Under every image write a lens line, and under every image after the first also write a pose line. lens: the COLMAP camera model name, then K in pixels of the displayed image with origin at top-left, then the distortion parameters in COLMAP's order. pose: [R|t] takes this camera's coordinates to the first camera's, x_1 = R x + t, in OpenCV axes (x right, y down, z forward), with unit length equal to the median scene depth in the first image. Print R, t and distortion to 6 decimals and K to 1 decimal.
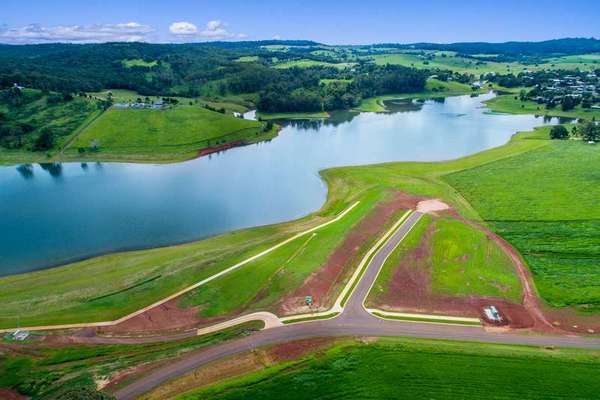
lens RADIAL K [[403.2, 0, 300.0], [0, 403.2, 200.0], [0, 0, 1]] dist [0.000060, -0.000700]
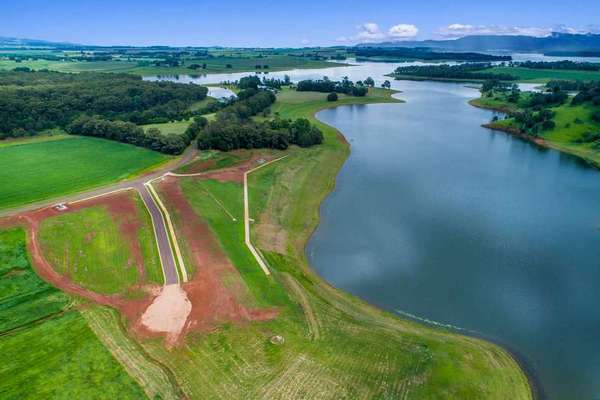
lens RADIAL K [[416.8, 0, 299.6], [0, 416.8, 213.0], [0, 0, 1]] dist [0.001982, 0.000305]
pose [[-0.612363, 0.299616, -0.731602, 1.113246], [-0.284464, 0.779916, 0.557504, -0.902587], [0.737625, 0.549510, -0.392362, 2.352196]]
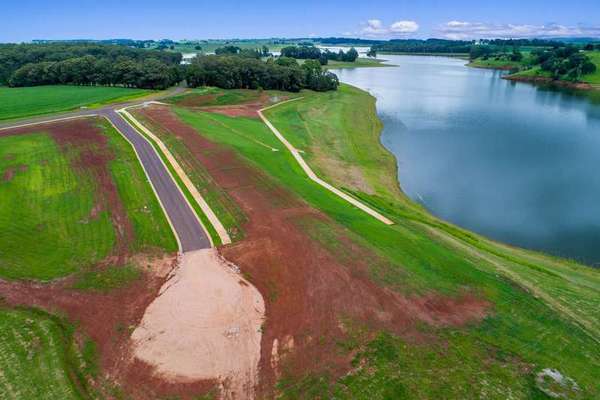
lens RADIAL K [[403.2, 0, 300.0], [0, 403.2, 200.0], [0, 0, 1]] dist [0.000060, -0.000700]
pose [[-0.540255, 0.317516, -0.779299, 0.816517], [-0.297083, 0.794484, 0.529658, -0.308497], [0.787316, 0.517667, -0.334895, 1.950597]]
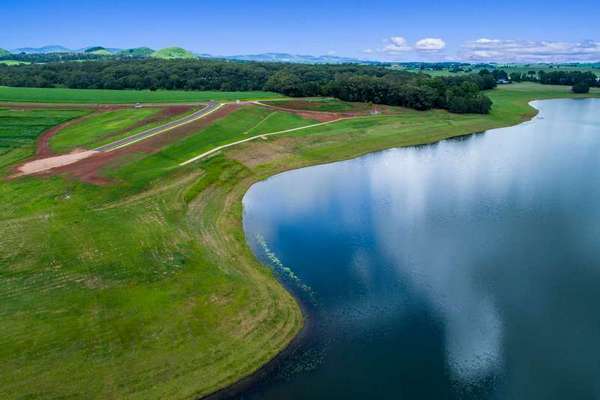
lens RADIAL K [[403.2, 0, 300.0], [0, 403.2, 200.0], [0, 0, 1]] dist [0.000060, -0.000700]
pose [[-0.967858, 0.079534, -0.238591, 0.230252], [-0.092869, 0.768609, 0.632942, -0.625213], [0.233723, 0.634756, -0.736518, 2.785084]]
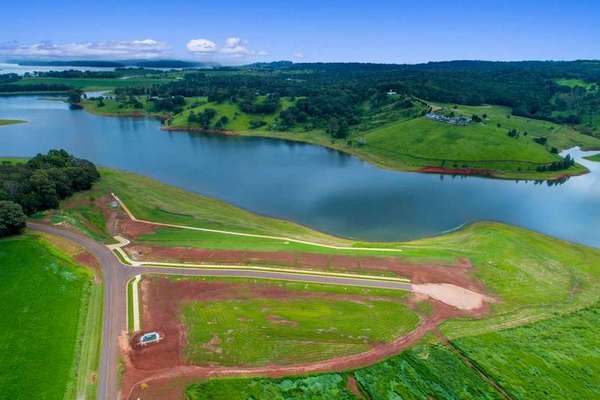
lens RADIAL K [[403.2, 0, 300.0], [0, 403.2, 200.0], [0, 0, 1]] dist [0.000060, -0.000700]
pose [[0.459548, 0.303988, -0.834510, 1.307524], [-0.336361, 0.929181, 0.153246, -0.275241], [0.821996, 0.210273, 0.529253, 0.712815]]
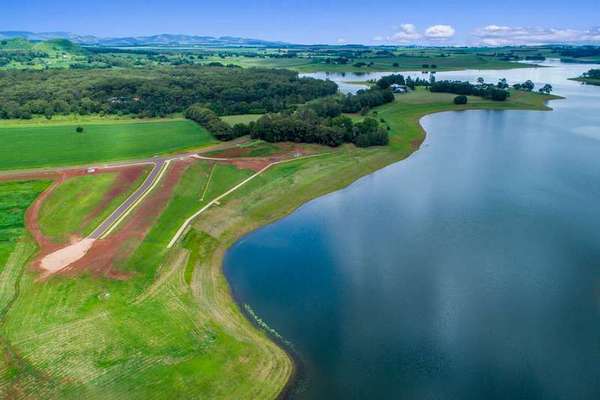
lens RADIAL K [[429.1, 0, 301.4], [0, 429.1, 178.5], [0, 0, 1]] dist [-0.004252, 0.001459]
pose [[-0.887619, 0.142881, -0.437855, 0.482964], [-0.162960, 0.791744, 0.588715, -1.144093], [0.430785, 0.593907, -0.679484, 2.948628]]
